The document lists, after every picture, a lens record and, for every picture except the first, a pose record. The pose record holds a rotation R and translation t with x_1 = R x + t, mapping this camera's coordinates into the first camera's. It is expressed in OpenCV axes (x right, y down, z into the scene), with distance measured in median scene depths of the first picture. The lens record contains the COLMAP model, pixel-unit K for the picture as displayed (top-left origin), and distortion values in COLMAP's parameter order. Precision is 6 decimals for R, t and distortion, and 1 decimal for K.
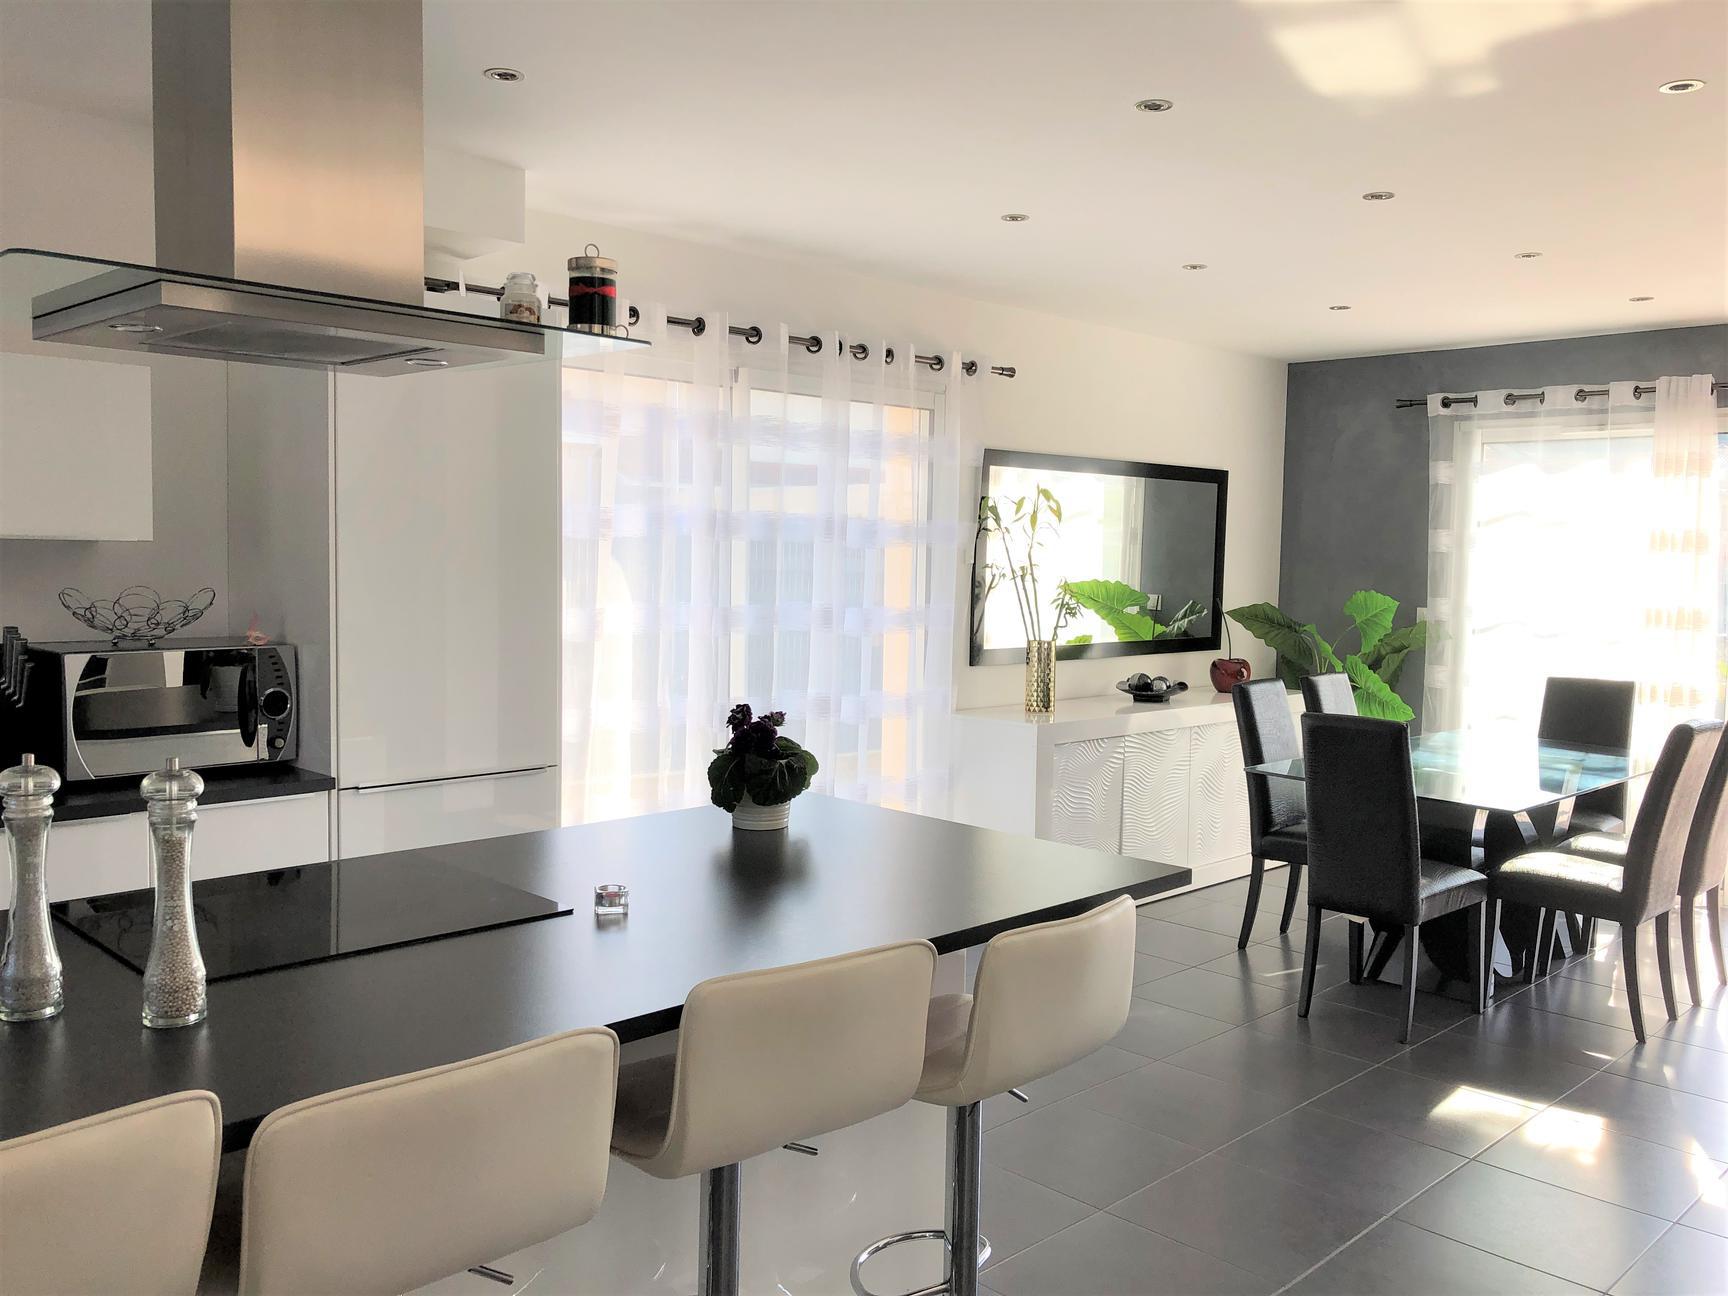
lens RADIAL K [[1427.9, 0, 859.7], [0, 1427.9, 647.9], [0, 0, 1]] dist [0.041629, -0.052391]
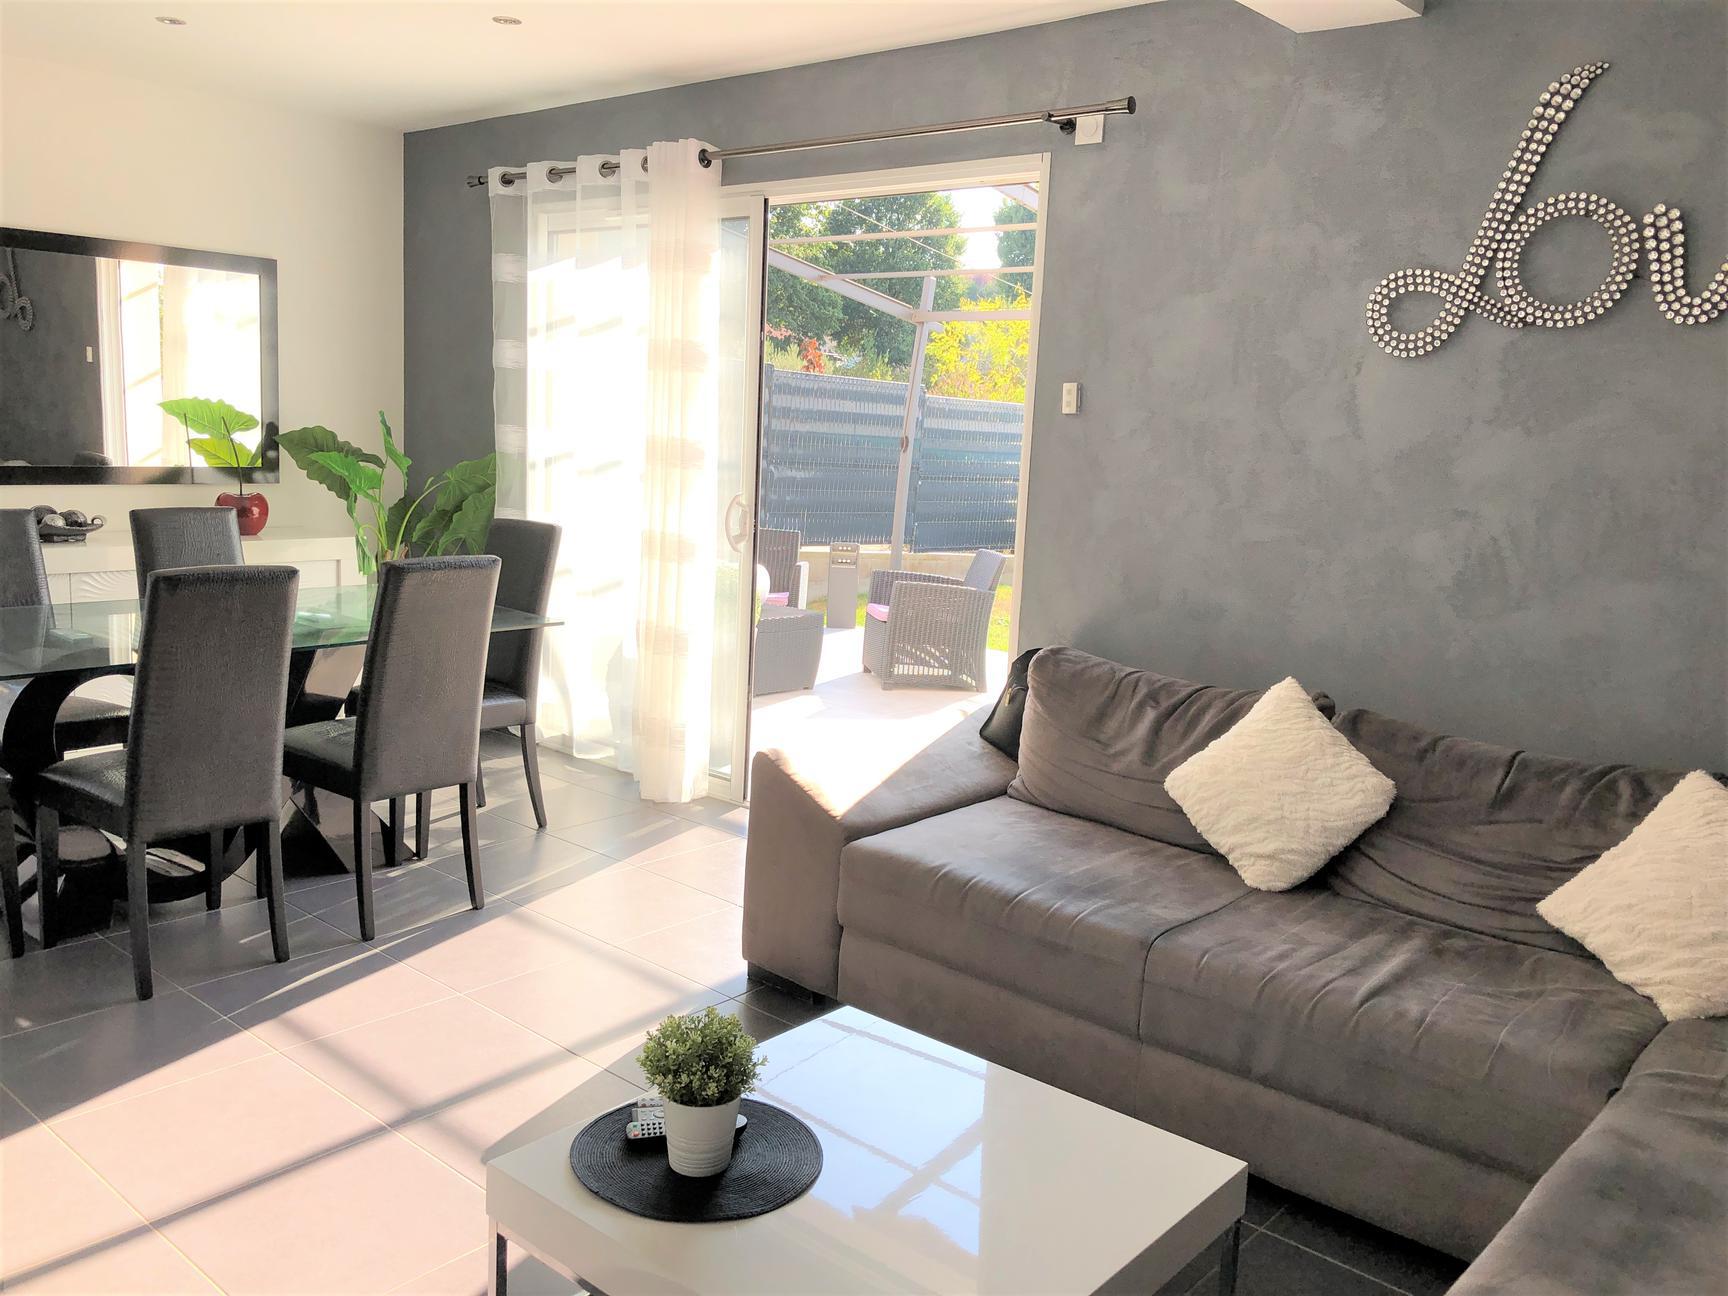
lens RADIAL K [[1427.9, 0, 859.7], [0, 1427.9, 647.9], [0, 0, 1]] dist [0.041629, -0.052391]
pose [[0.998086, 0.007811, 0.061353, 0.588146], [-0.014293, 0.994269, 0.105945, 0.001980], [-0.060174, -0.106619, 0.992477, 0.171245]]
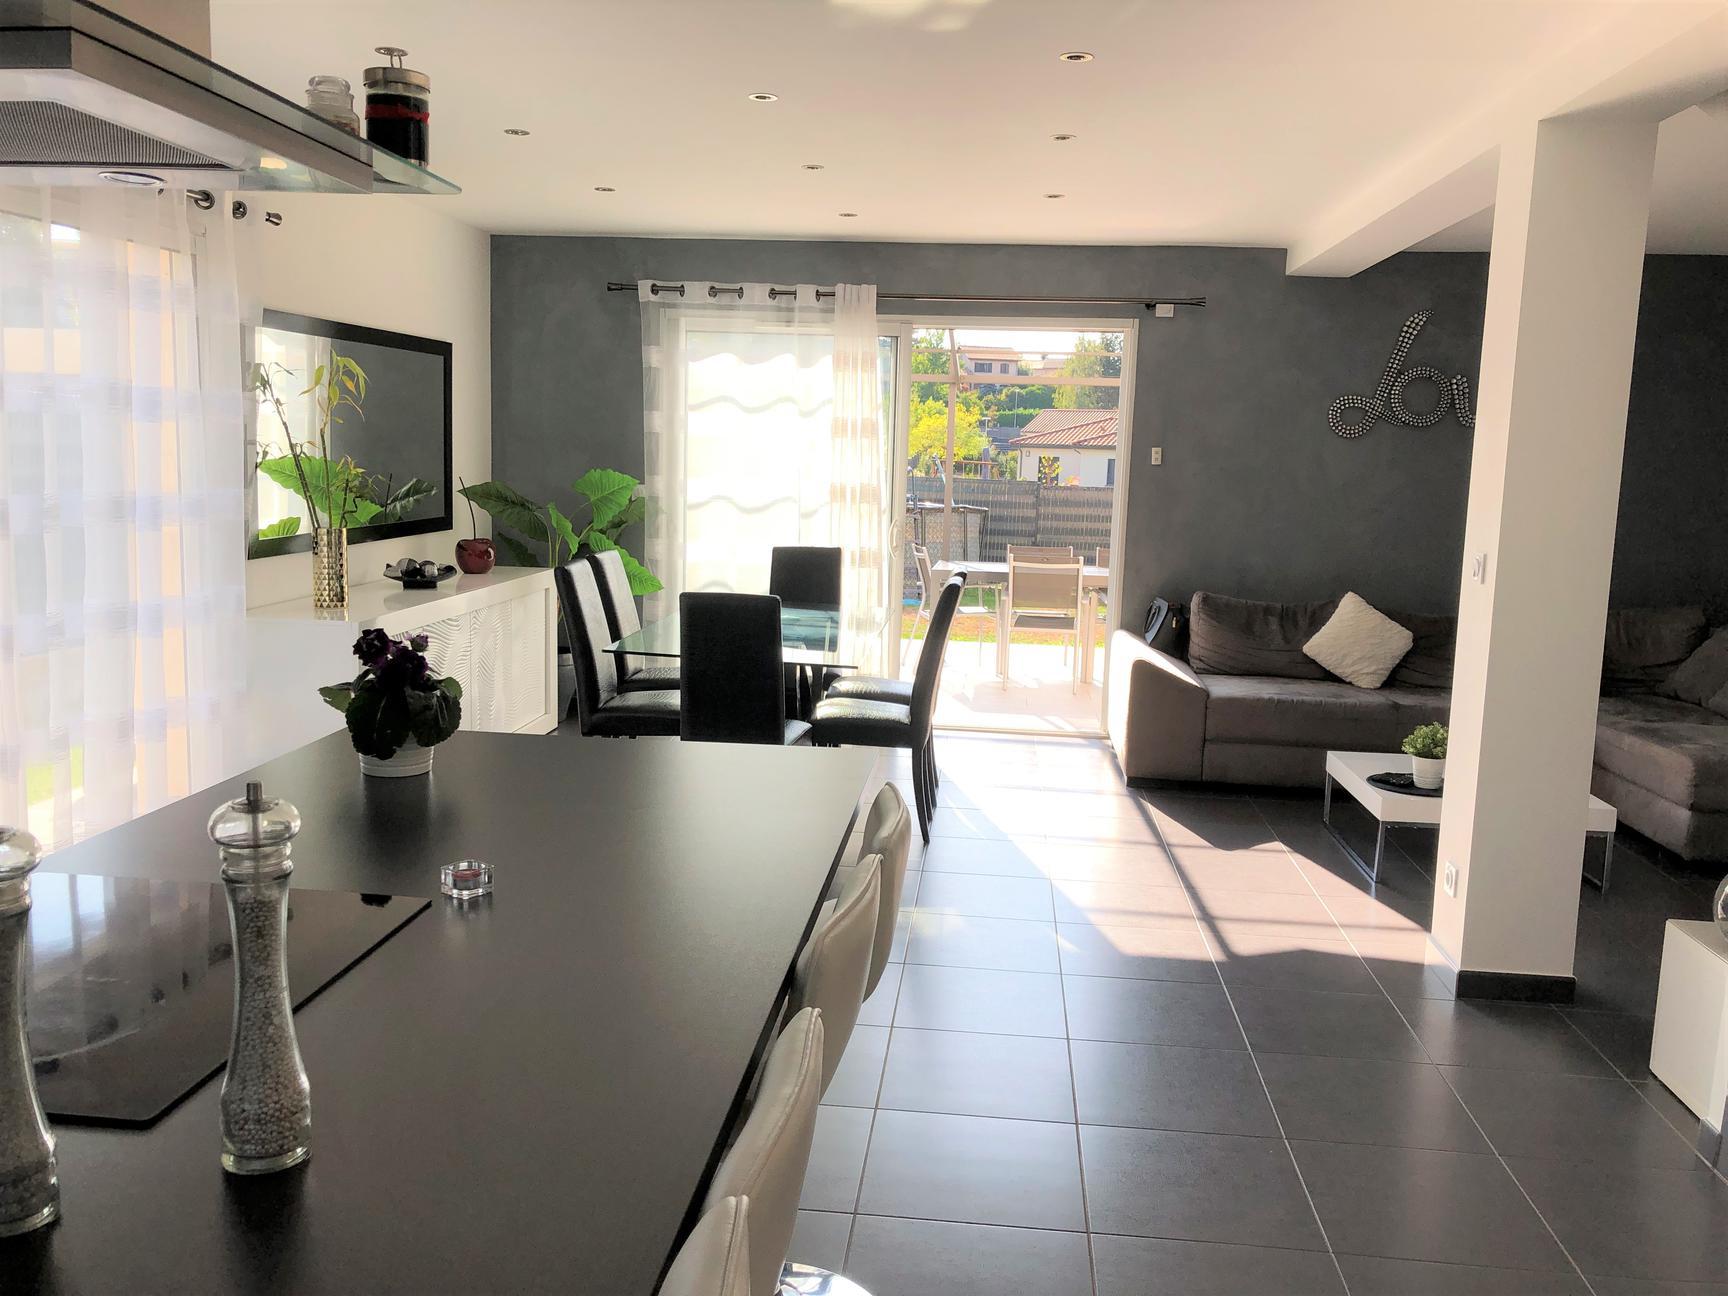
lens RADIAL K [[1427.9, 0, 859.7], [0, 1427.9, 647.9], [0, 0, 1]] dist [0.041629, -0.052391]
pose [[0.768052, -0.085070, 0.634712, -0.179005], [0.025158, 0.994381, 0.102832, -0.013142], [-0.639893, -0.063012, 0.765876, 0.079704]]
